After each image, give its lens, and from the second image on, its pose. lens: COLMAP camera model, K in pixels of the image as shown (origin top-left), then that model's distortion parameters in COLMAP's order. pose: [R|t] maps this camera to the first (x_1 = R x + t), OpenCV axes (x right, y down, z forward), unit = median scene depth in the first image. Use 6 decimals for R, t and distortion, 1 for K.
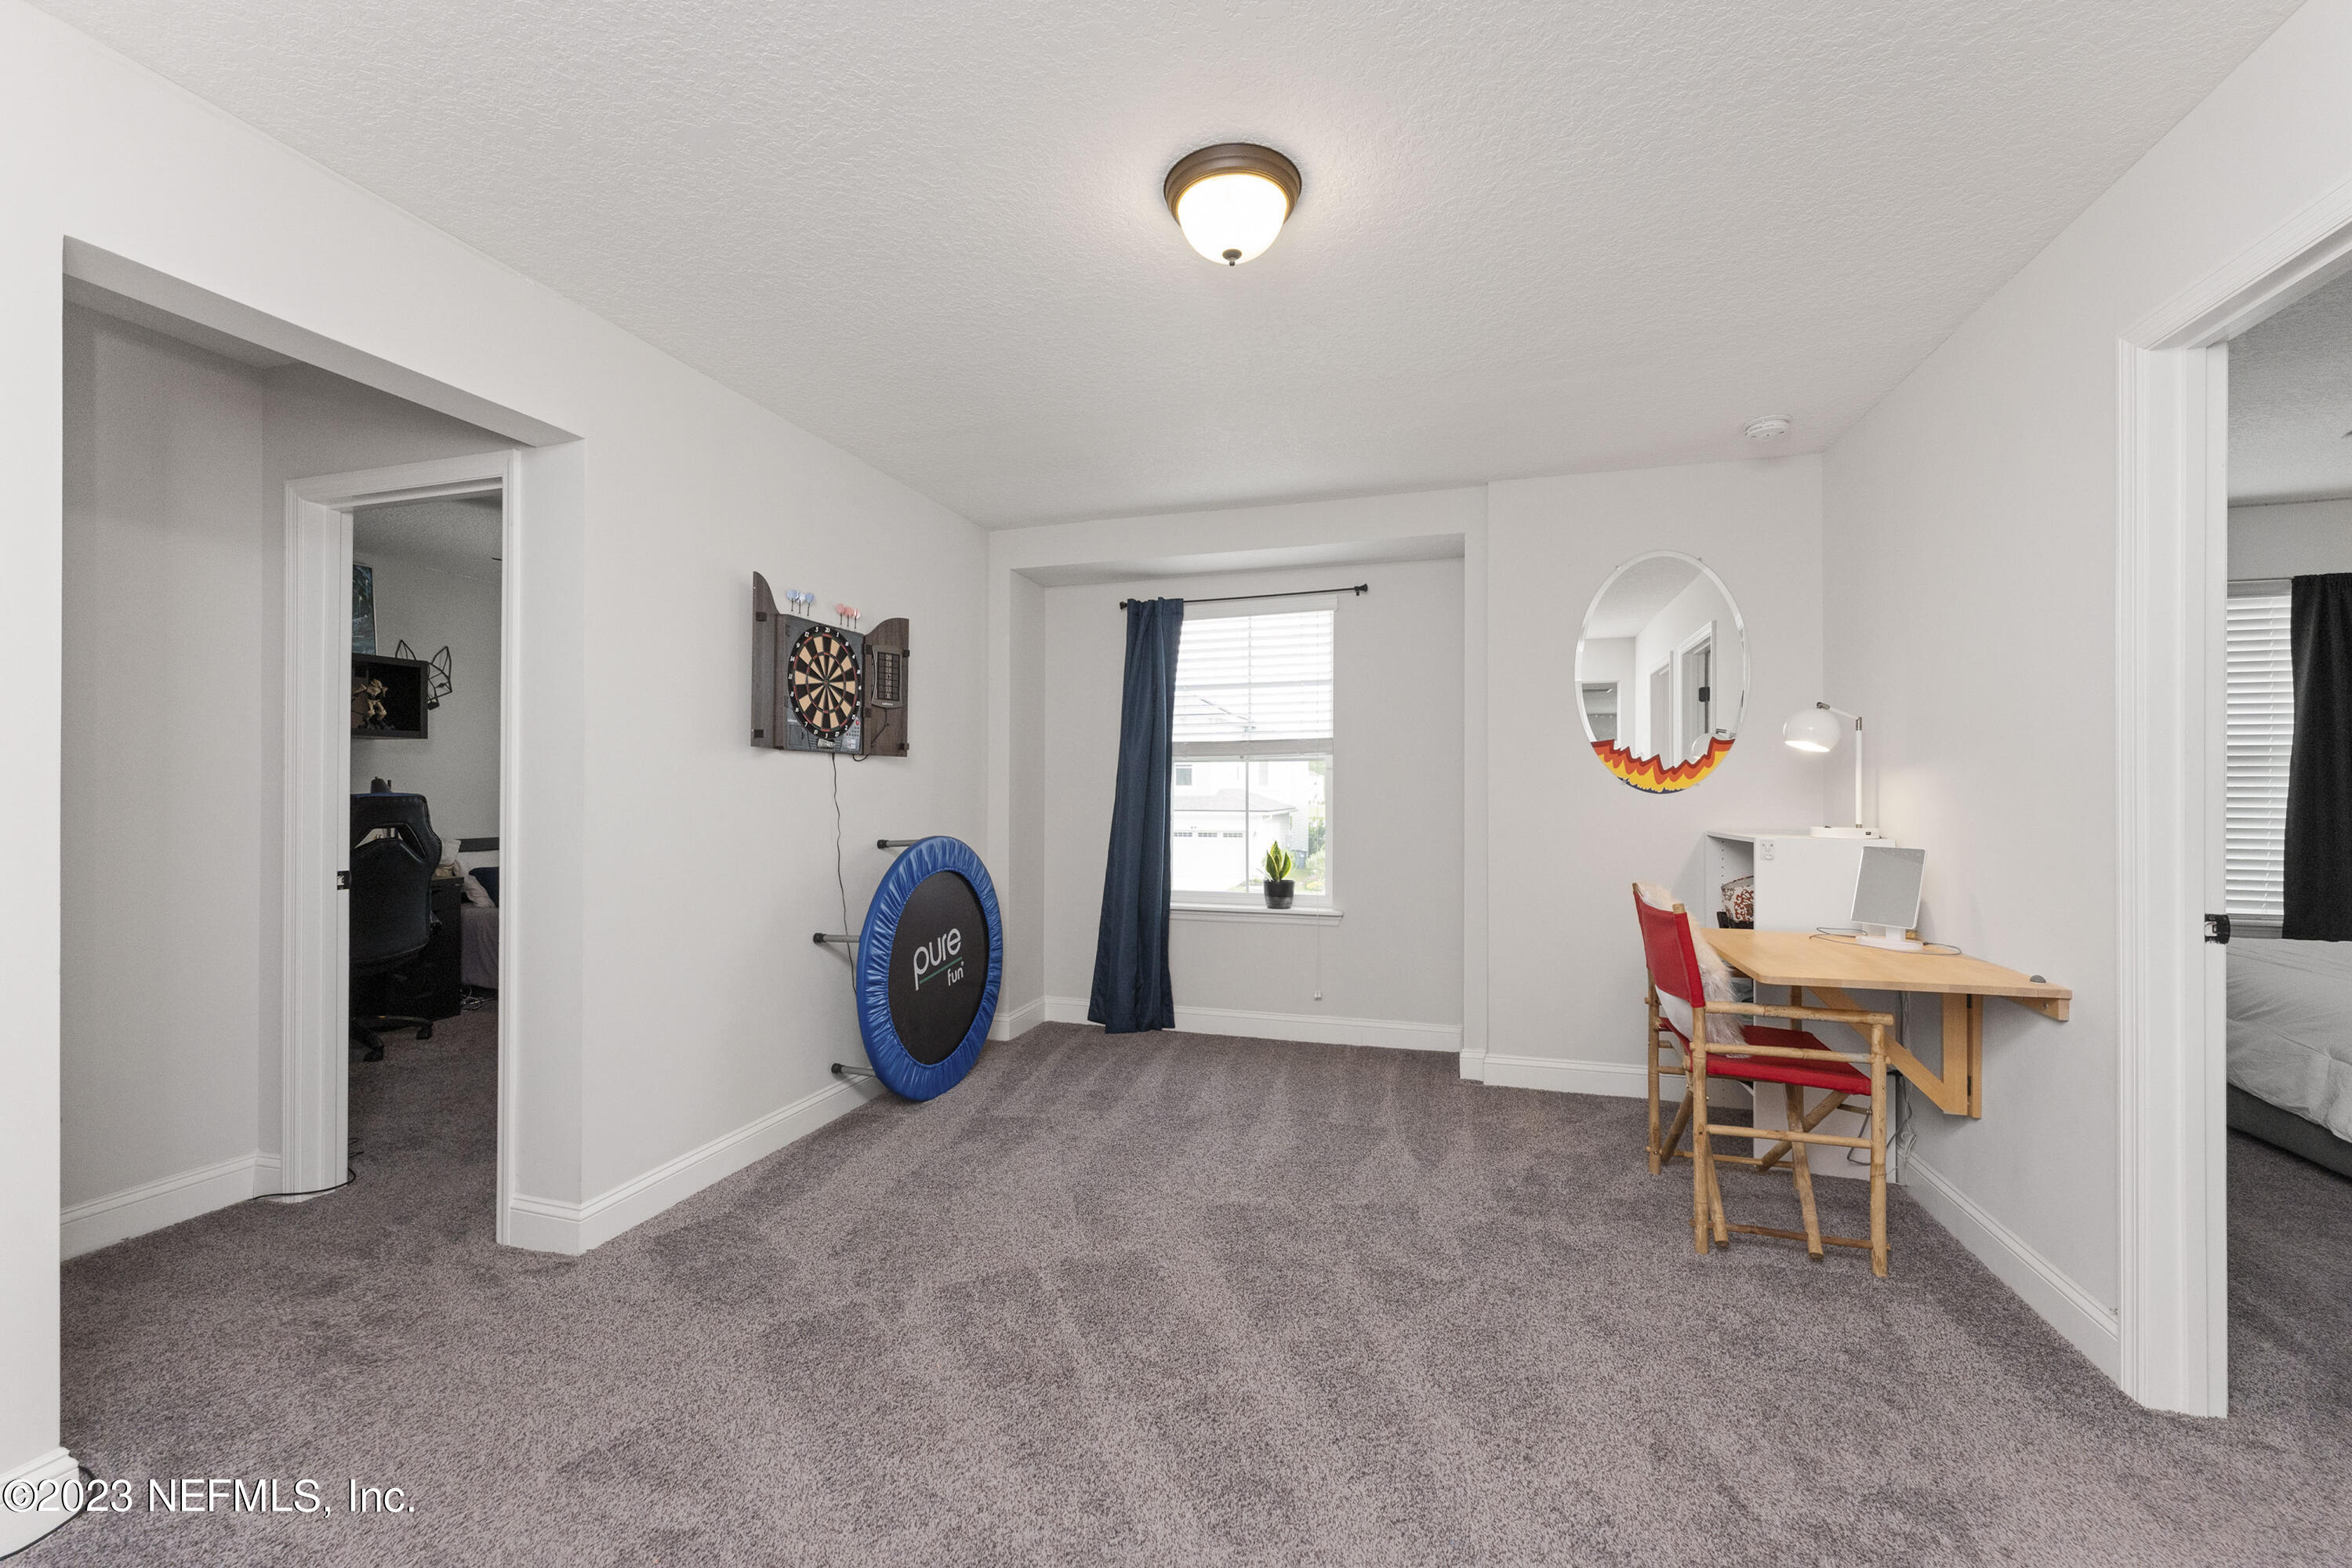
lens RADIAL K [[947.0, 0, 1180.6], [0, 947.0, 781.6], [0, 0, 1]] dist [-0.003752, -0.000450]
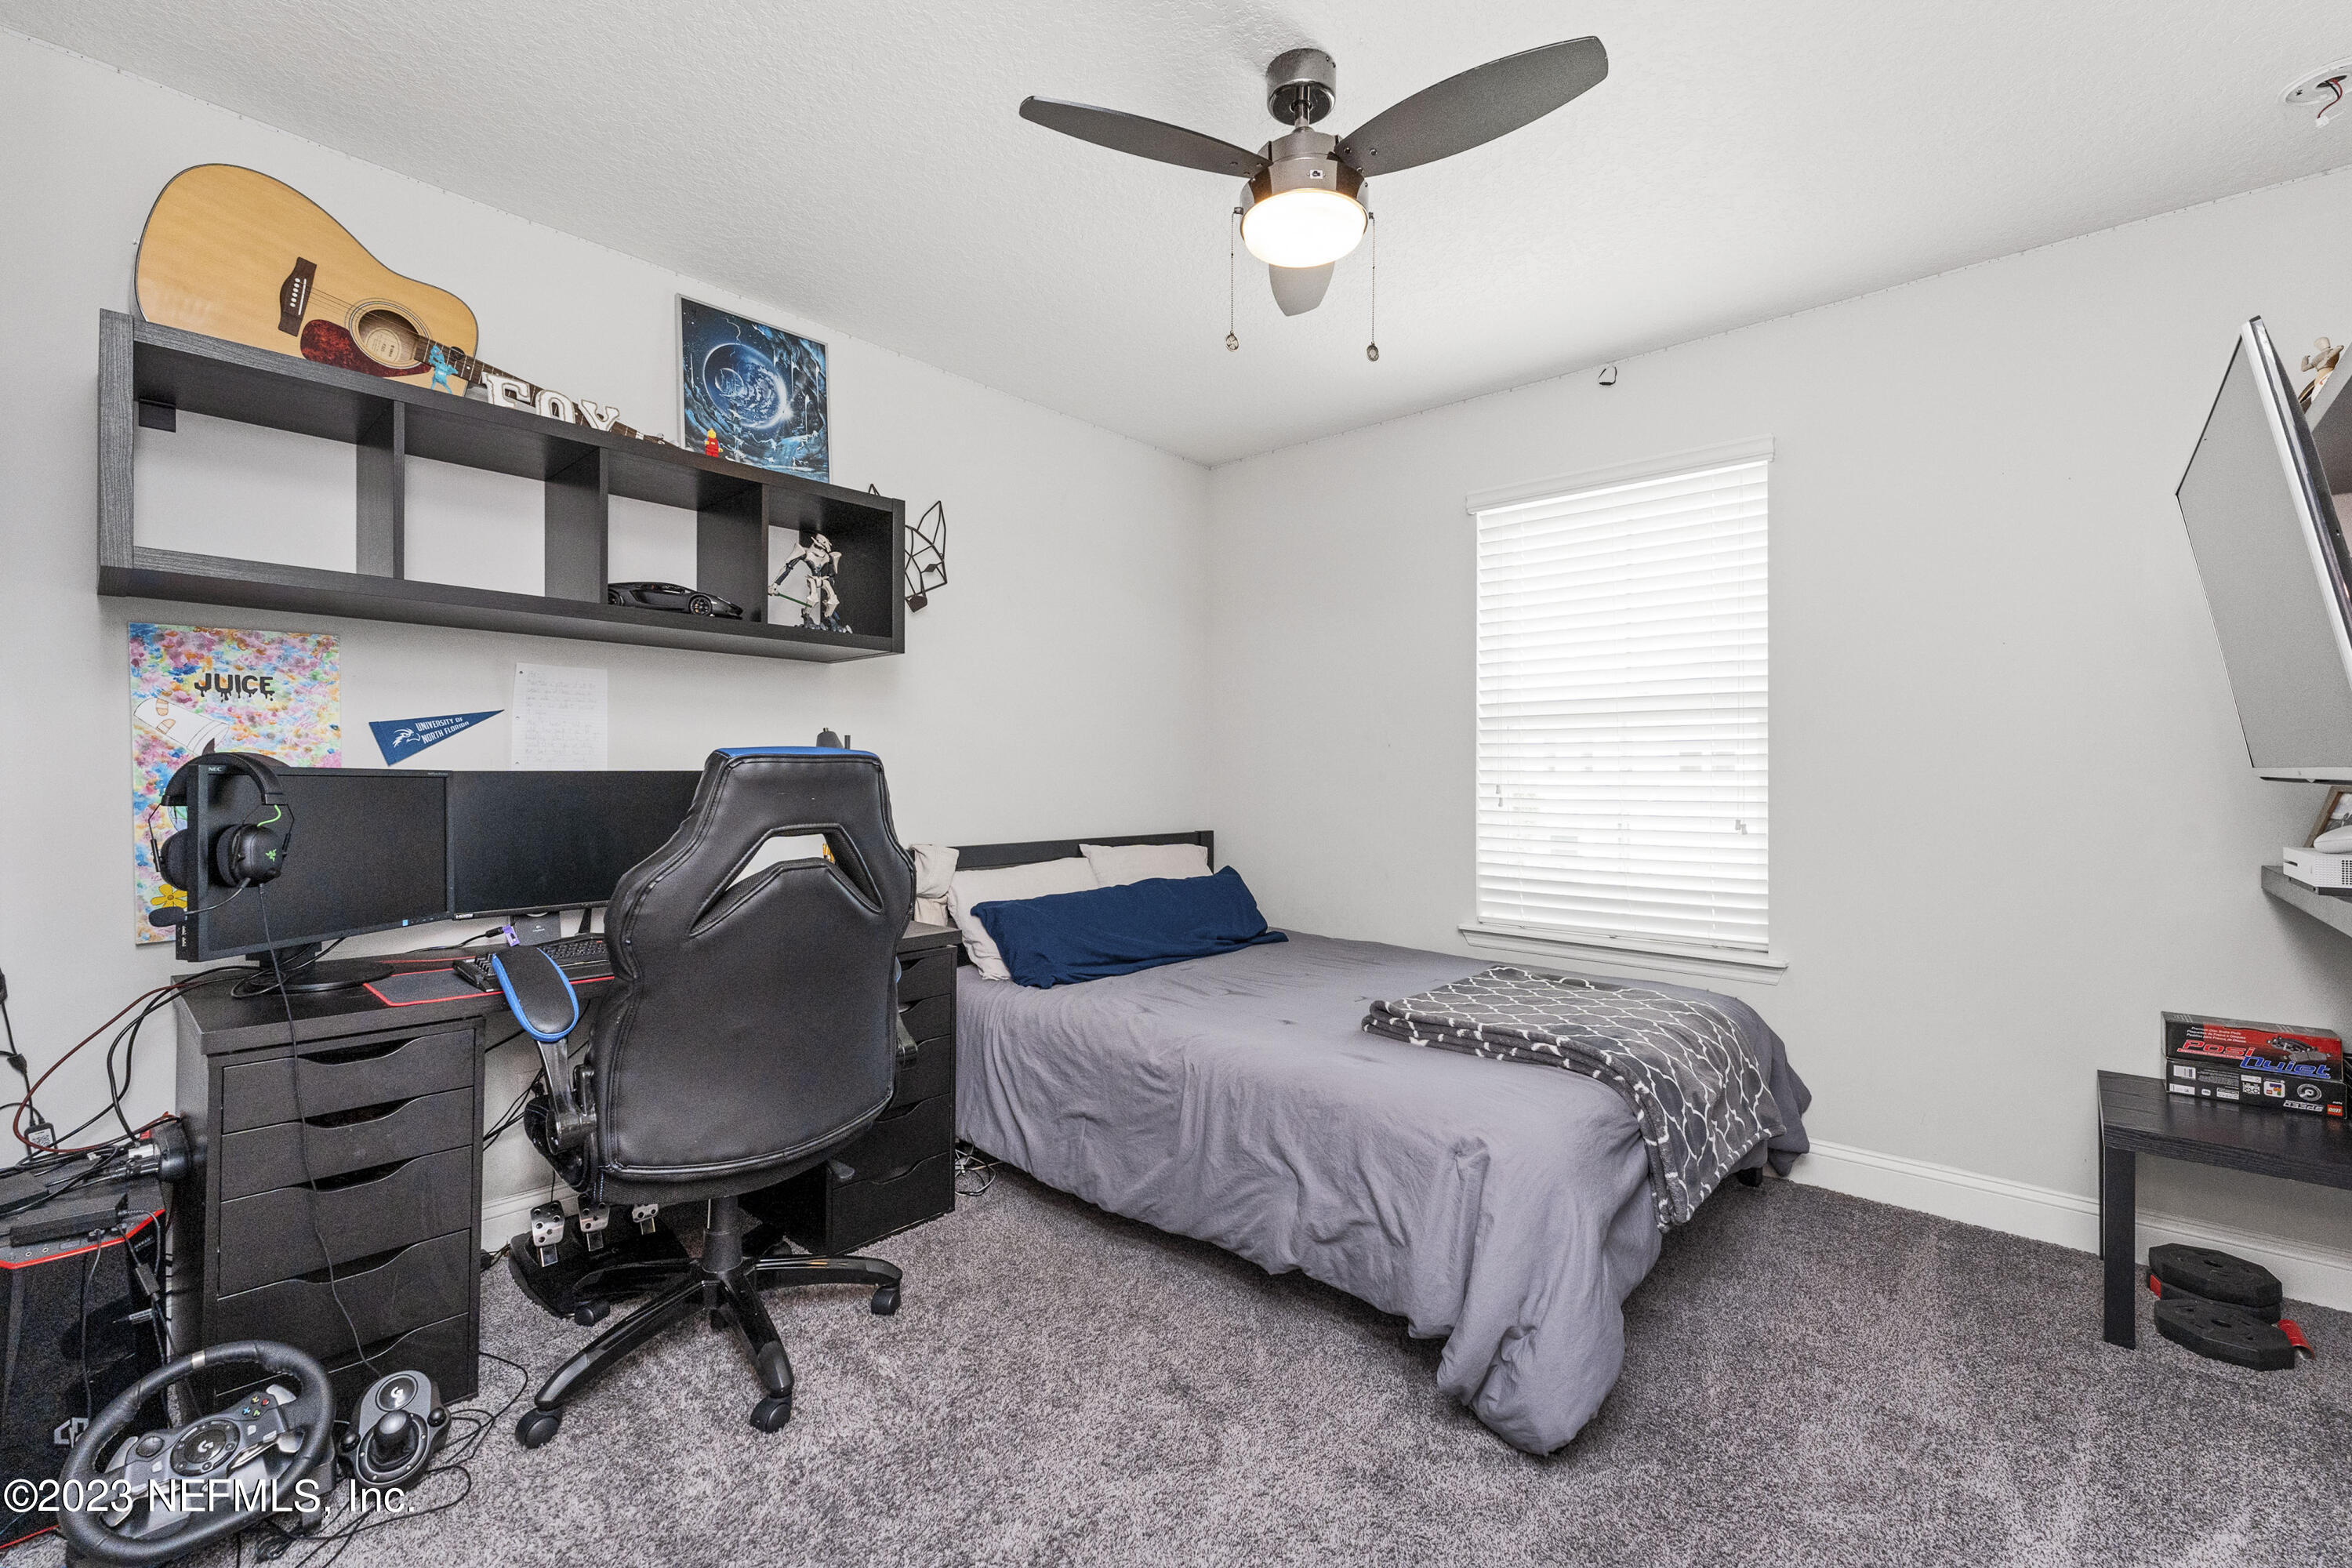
lens RADIAL K [[947.0, 0, 1177.6], [0, 947.0, 774.4], [0, 0, 1]] dist [-0.003752, -0.000450]
pose [[0.908656, 0.007469, -0.417479, -0.433144], [-0.004876, 0.999962, 0.007276, 0.015662], [0.417517, -0.004575, 0.908658, 0.575889]]
